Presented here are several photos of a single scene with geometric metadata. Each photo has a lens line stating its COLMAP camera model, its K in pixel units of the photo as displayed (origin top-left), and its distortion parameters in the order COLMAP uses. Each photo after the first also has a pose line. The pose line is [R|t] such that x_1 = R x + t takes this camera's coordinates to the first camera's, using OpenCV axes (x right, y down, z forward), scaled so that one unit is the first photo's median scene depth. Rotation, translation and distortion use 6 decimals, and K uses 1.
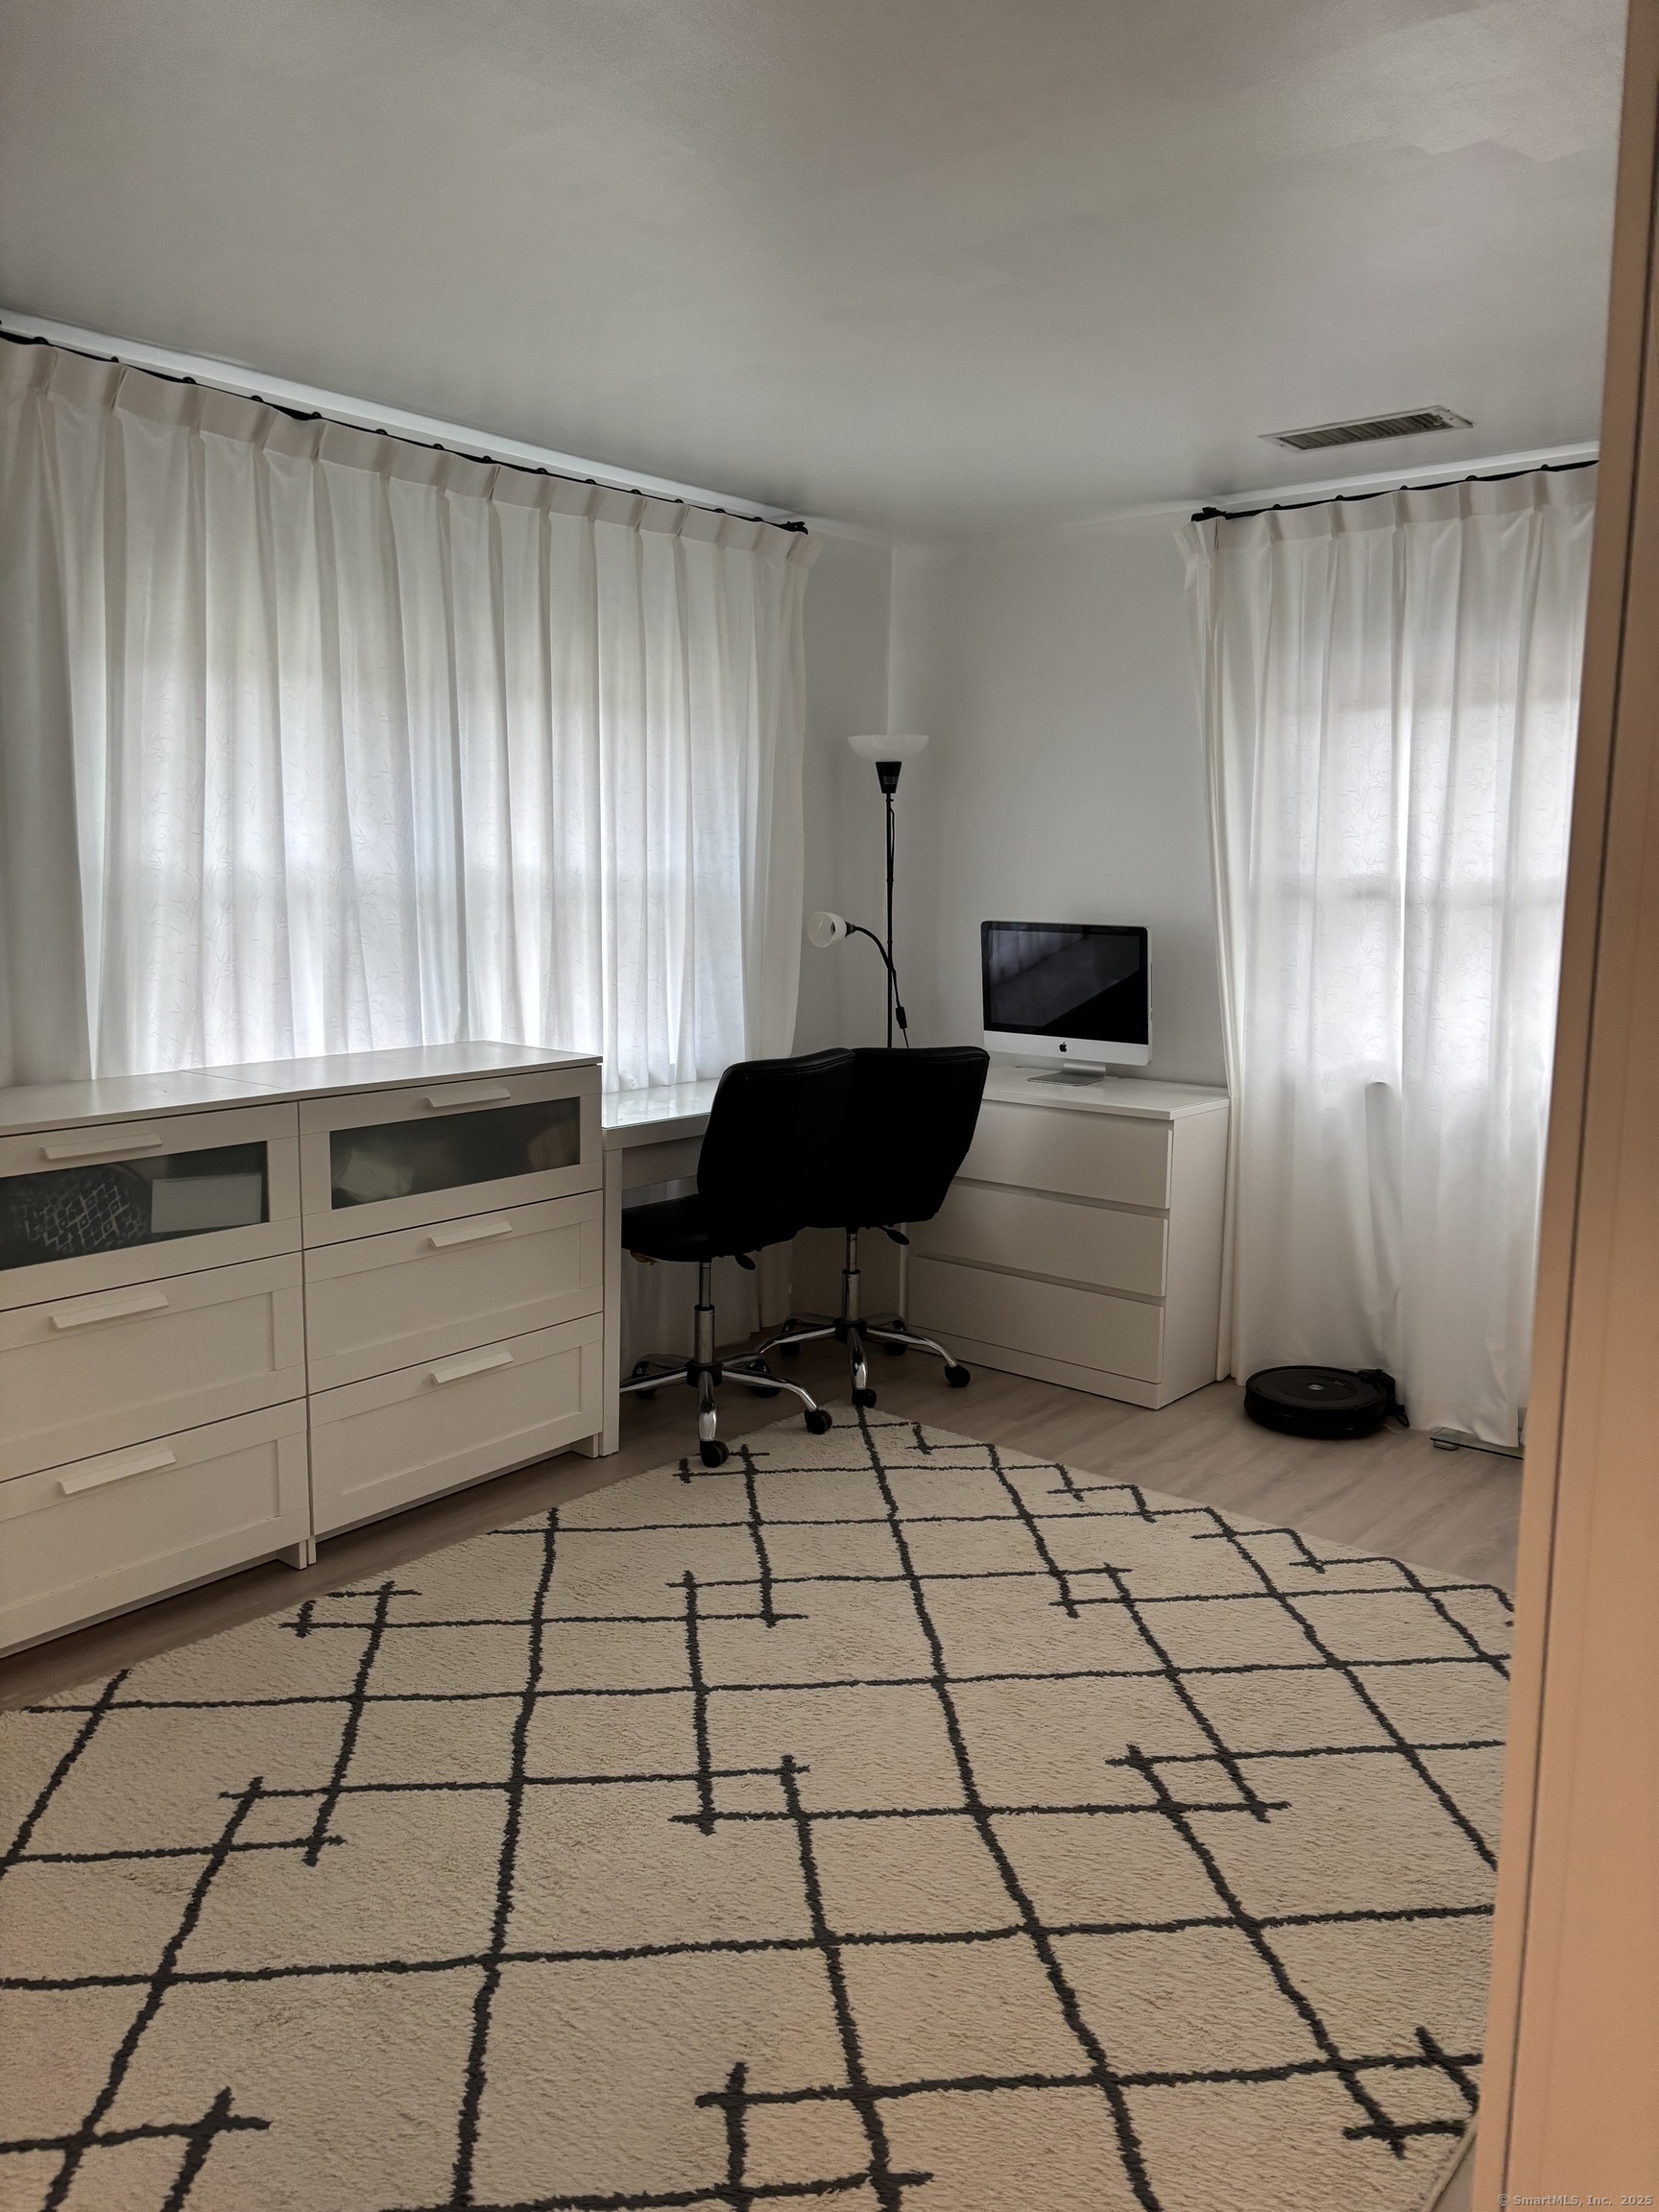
lens RADIAL K [[1682.9, 0, 817.6], [0, 1682.9, 1114.1], [0, 0, 1]] dist [0.144823, -0.399577]
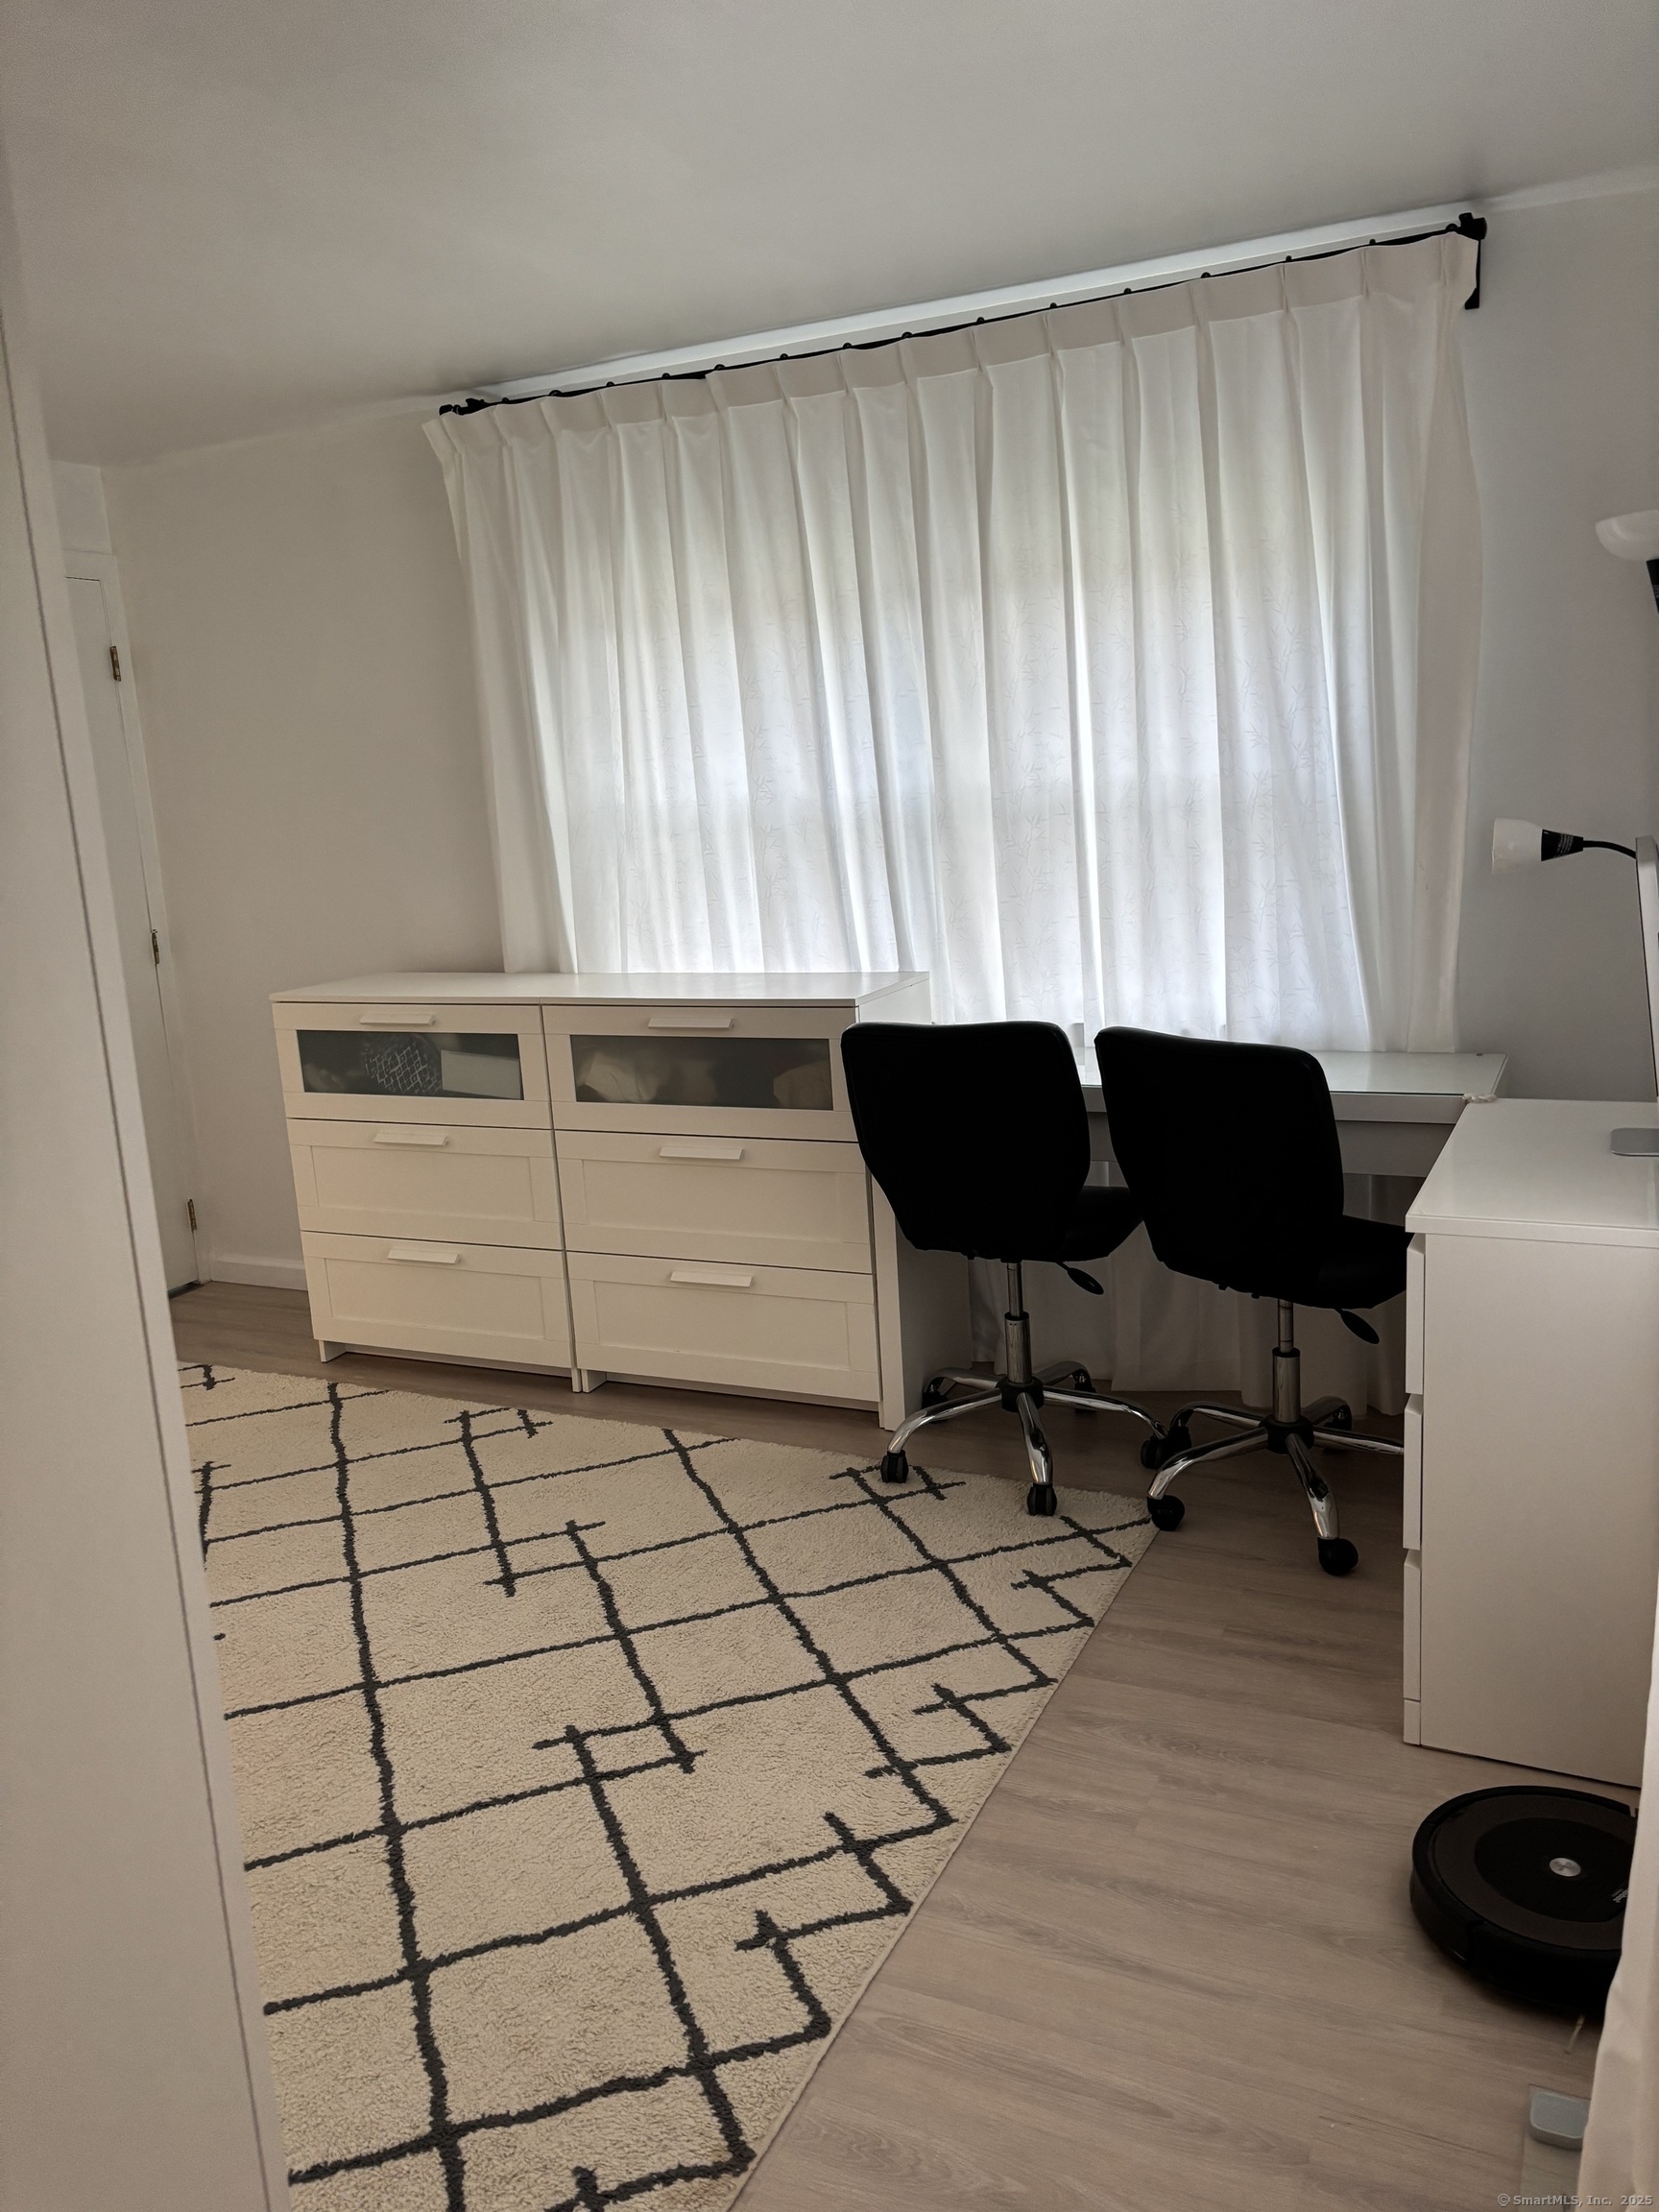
lens RADIAL K [[1659.3, 0, 814.3], [0, 1659.3, 1095.1], [0, 0, 1]] dist [0.059107, -0.093054]
pose [[0.231754, 0.155844, -0.960210, 0.808472], [-0.089091, 0.986336, 0.138582, -0.115354], [0.968686, 0.053429, 0.242471, 0.838699]]
